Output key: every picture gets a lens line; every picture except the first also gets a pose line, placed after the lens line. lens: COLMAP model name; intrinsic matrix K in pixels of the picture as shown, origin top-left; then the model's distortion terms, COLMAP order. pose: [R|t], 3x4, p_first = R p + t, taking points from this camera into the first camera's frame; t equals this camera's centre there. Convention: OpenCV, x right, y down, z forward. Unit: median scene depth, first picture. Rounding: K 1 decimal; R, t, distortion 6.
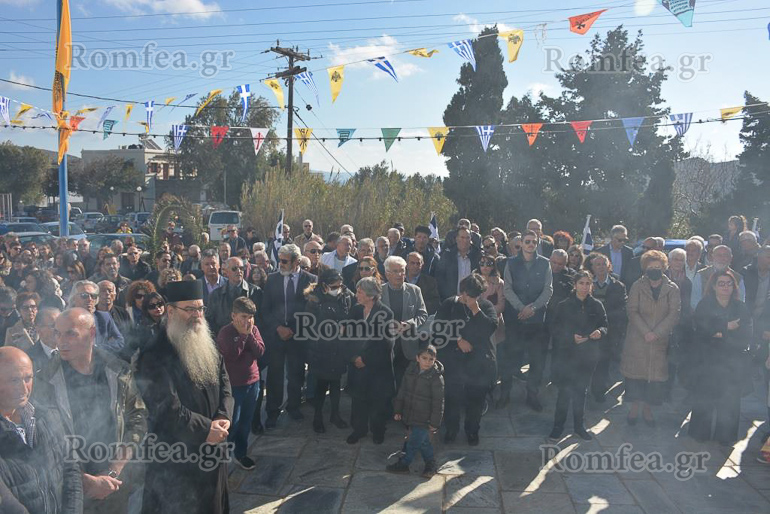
lens RADIAL K [[603.7, 0, 385.0], [0, 603.7, 257.0], [0, 0, 1]] dist [-0.152937, 0.109136]
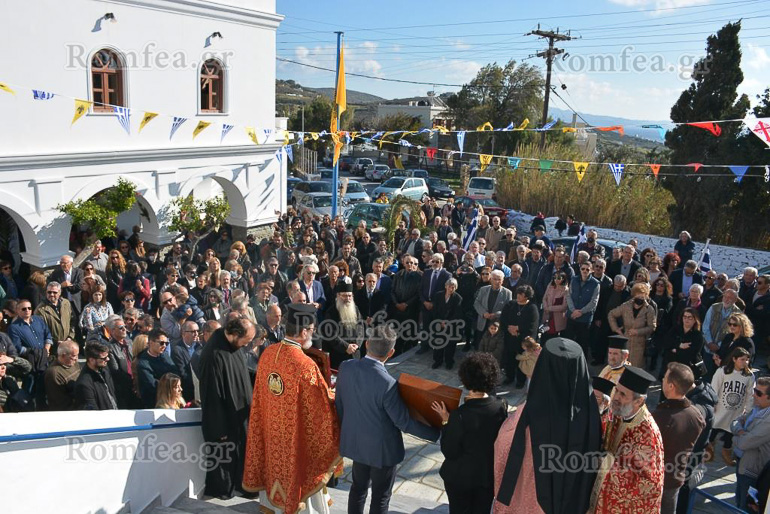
lens RADIAL K [[603.7, 0, 385.0], [0, 603.7, 257.0], [0, 0, 1]] dist [-0.152937, 0.109136]
pose [[0.888707, 0.113653, -0.444166, 0.093451], [-0.073154, 0.991527, 0.107341, -0.036370], [0.452602, -0.062902, 0.889491, -0.114139]]
